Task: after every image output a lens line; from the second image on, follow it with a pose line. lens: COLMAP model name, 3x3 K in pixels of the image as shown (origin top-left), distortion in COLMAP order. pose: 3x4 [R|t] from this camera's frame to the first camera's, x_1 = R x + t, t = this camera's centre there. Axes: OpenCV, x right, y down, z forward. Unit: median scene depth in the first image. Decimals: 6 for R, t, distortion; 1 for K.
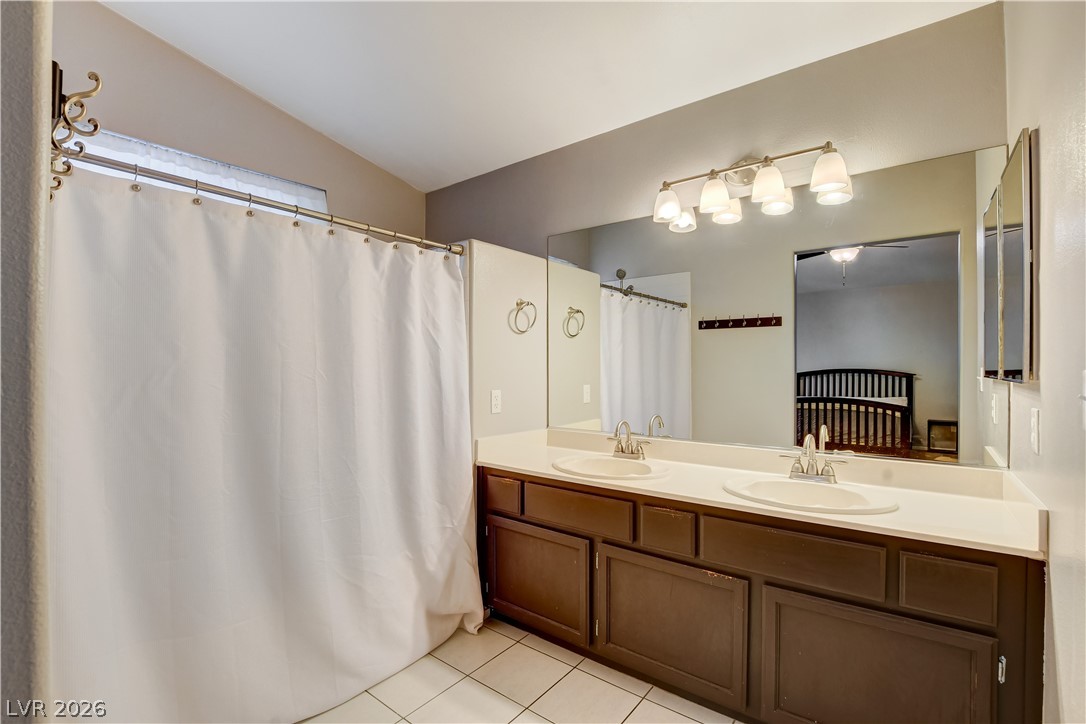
lens RADIAL K [[487.4, 0, 541.6], [0, 487.4, 371.3], [0, 0, 1]] dist [-0.029701, 0.000469]
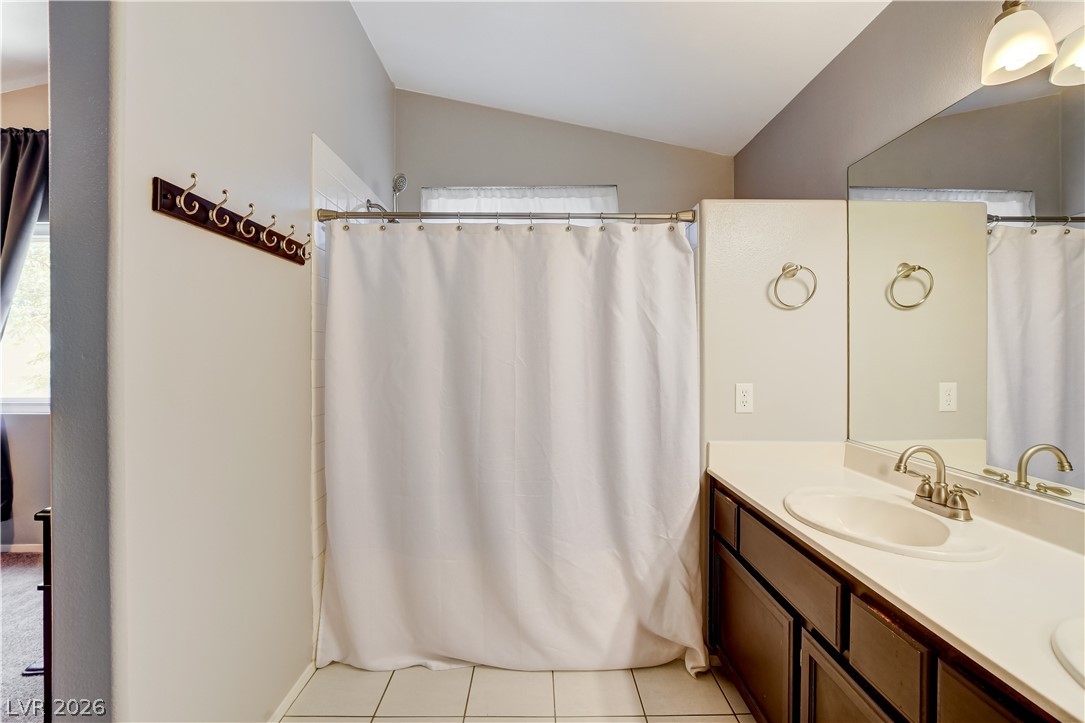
lens RADIAL K [[464.2, 0, 543.1], [0, 464.2, 357.1], [0, 0, 1]] dist [-0.025726, -0.000078]
pose [[0.622106, 0.002768, -0.782928, 0.320694], [-0.007044, 0.999973, -0.002061, 0.000152], [0.782901, 0.006798, 0.622109, 0.312439]]
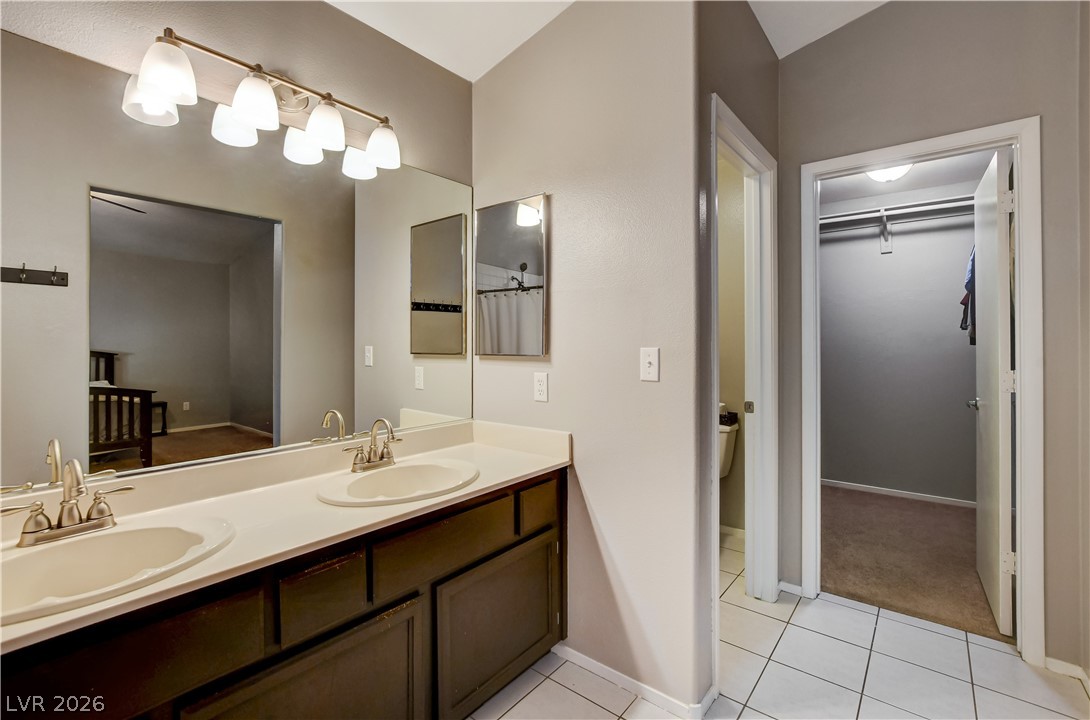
lens RADIAL K [[484.9, 0, 546.2], [0, 484.9, 341.0], [0, 0, 1]] dist [-0.001388, -0.000213]
pose [[0.015056, 0.008184, 0.999853, -0.314424], [0.010831, 0.999907, -0.008347, -0.006742], [-0.999828, 0.010955, 0.014966, 0.539316]]
